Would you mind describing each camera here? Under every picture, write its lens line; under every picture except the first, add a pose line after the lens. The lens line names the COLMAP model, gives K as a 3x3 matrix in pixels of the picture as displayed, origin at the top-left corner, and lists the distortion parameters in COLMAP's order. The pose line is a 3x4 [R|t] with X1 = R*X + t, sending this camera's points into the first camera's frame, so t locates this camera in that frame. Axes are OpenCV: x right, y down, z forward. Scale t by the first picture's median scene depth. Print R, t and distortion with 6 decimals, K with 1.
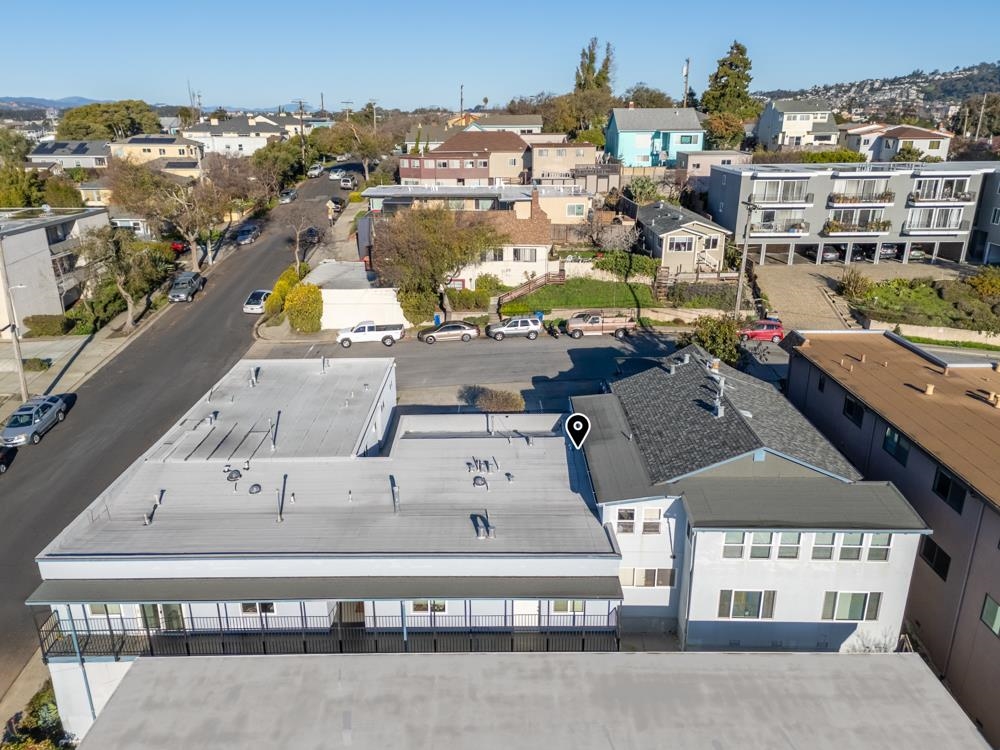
lens RADIAL K [[733.9, 0, 499.3], [0, 733.9, 373.6], [0, 0, 1]] dist [0.077854, -0.069114]
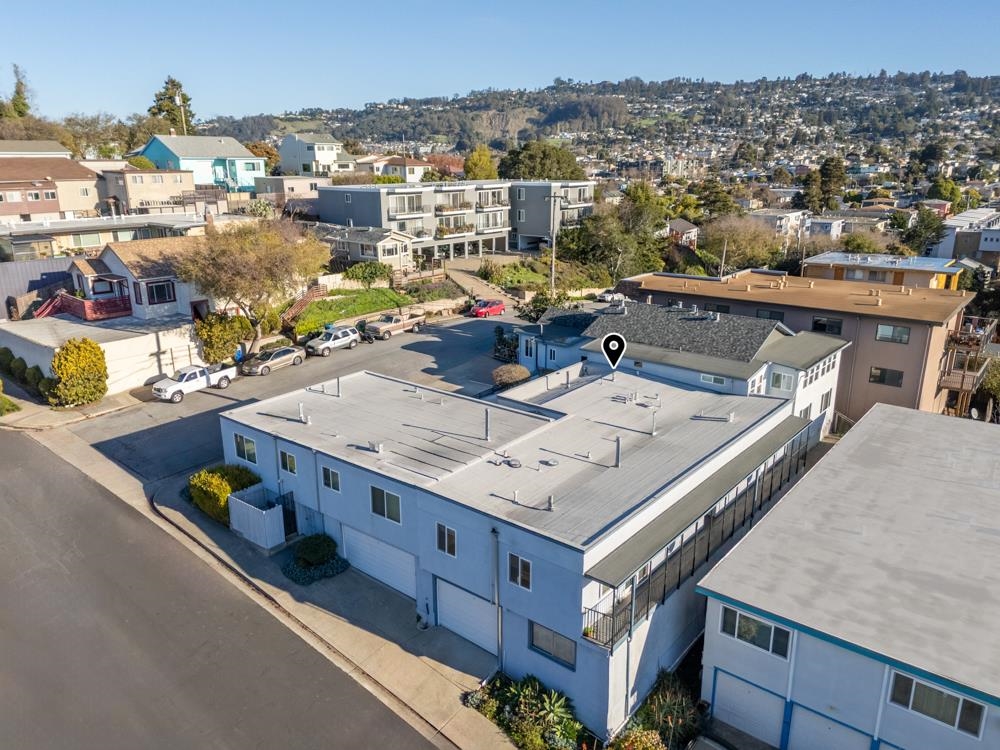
lens RADIAL K [[733.9, 0, 494.7], [0, 733.9, 378.6], [0, 0, 1]] dist [0.077854, -0.069114]
pose [[0.633803, -0.223892, 0.740382, -0.468977], [0.261542, 0.962845, 0.067273, -0.019526], [-0.727935, 0.151003, 0.668811, 0.149316]]
